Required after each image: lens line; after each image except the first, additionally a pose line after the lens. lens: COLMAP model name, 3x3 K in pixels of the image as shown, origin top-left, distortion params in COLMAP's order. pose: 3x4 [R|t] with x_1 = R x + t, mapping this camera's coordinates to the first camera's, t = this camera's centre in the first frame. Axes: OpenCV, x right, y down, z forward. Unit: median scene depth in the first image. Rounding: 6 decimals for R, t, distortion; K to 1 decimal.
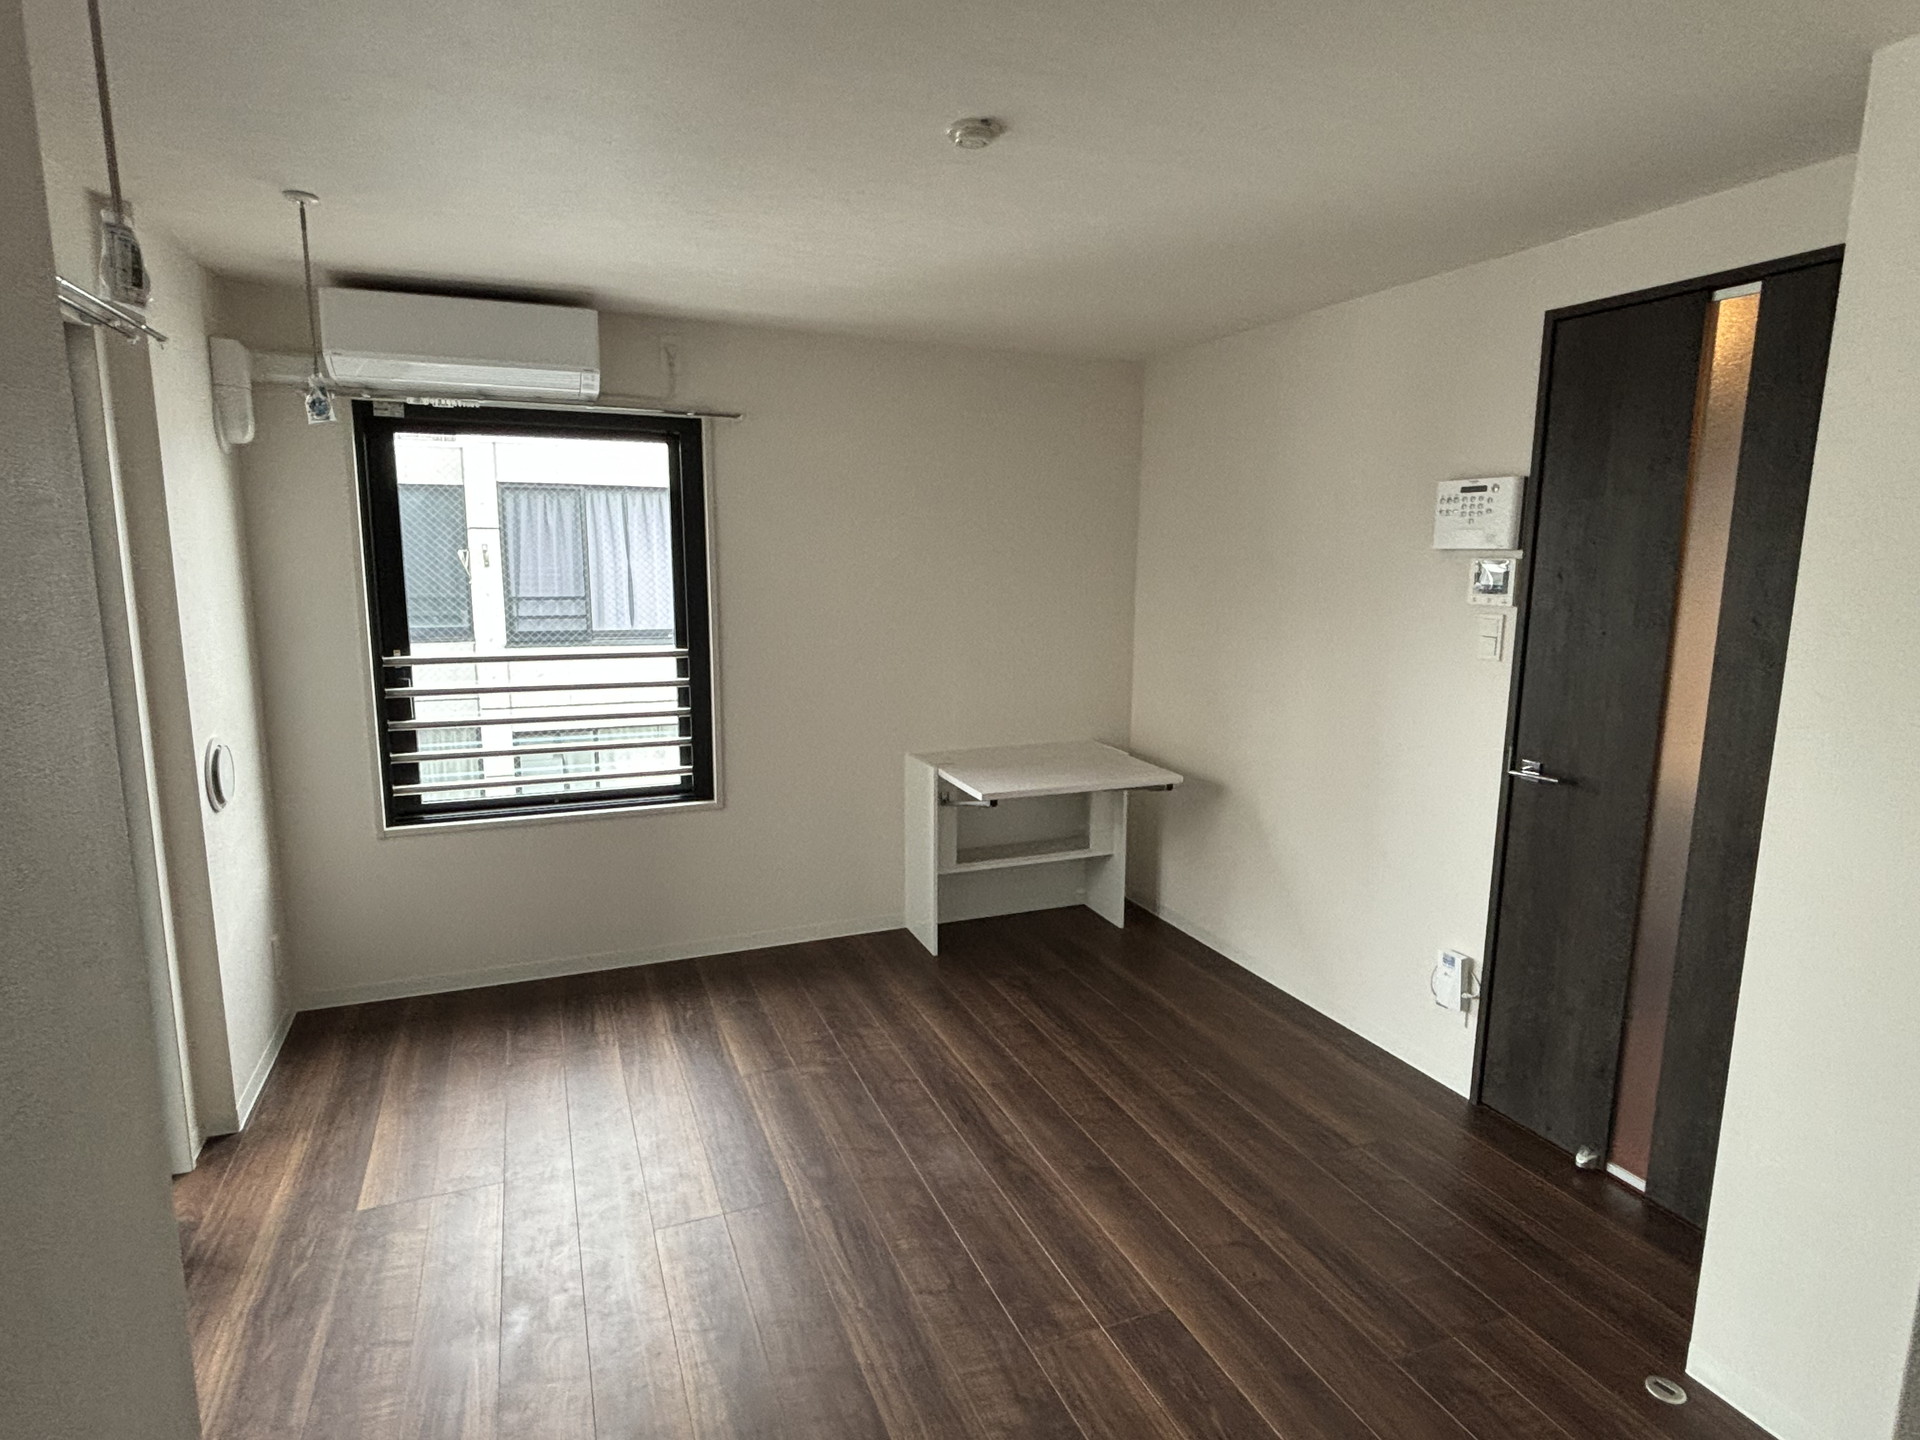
lens RADIAL K [[1039.5, 0, 963.2], [0, 1039.5, 722.2], [0, 0, 1]] dist [0.003361, -0.004593]
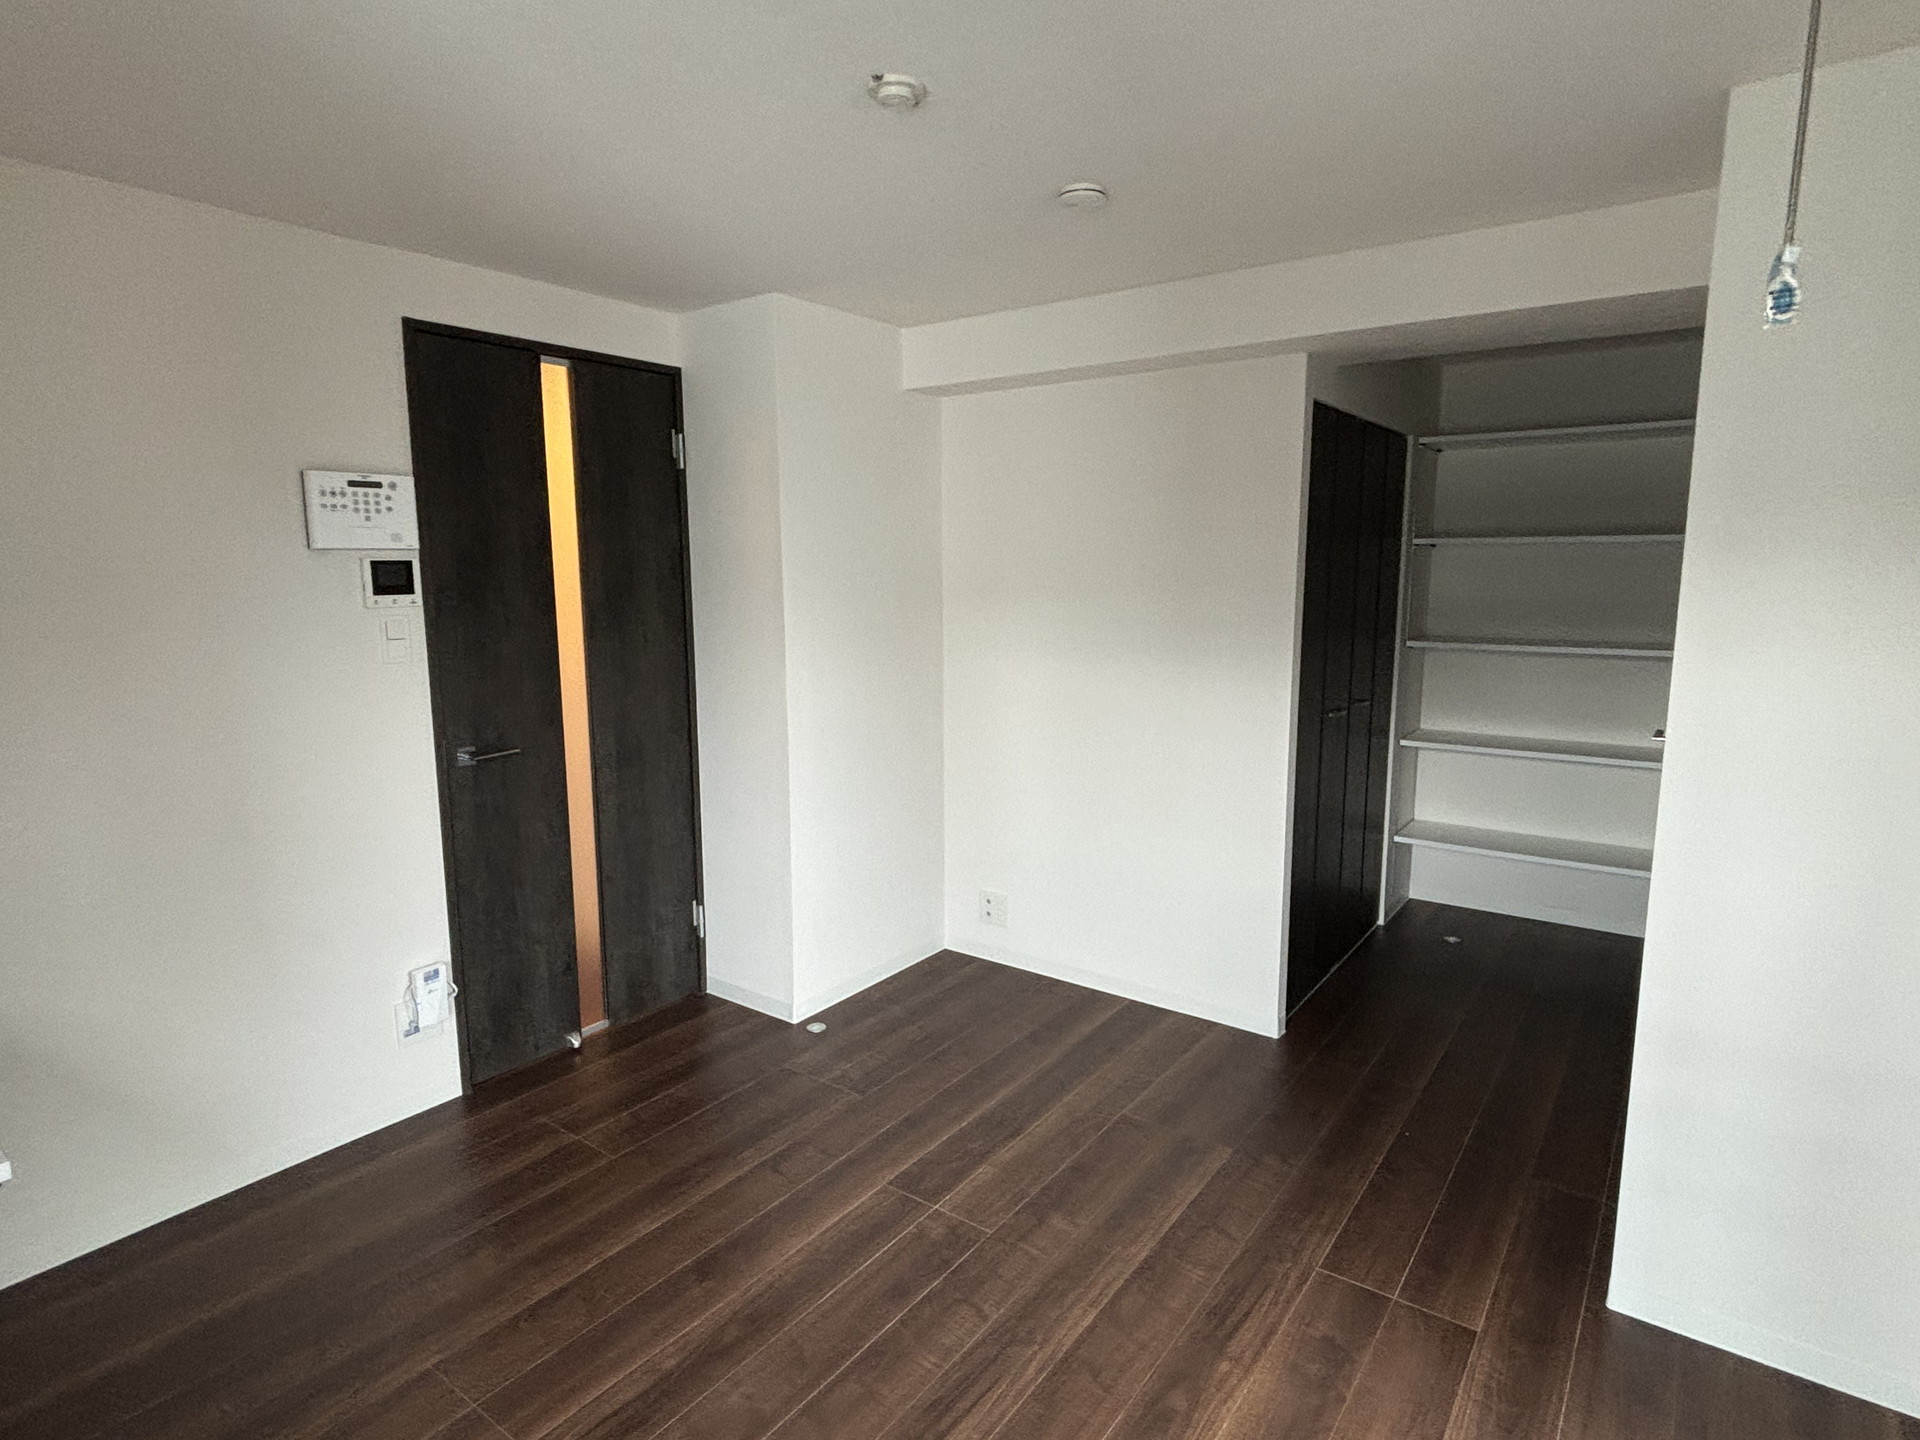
lens RADIAL K [[1039.5, 0, 949.7], [0, 1039.5, 719.4], [0, 0, 1]] dist [0.003361, -0.004593]
pose [[-0.510785, -0.132809, 0.849388, -0.609857], [0.141015, 0.961671, 0.235166, -0.170877], [-0.848065, 0.239896, -0.472479, 1.070815]]
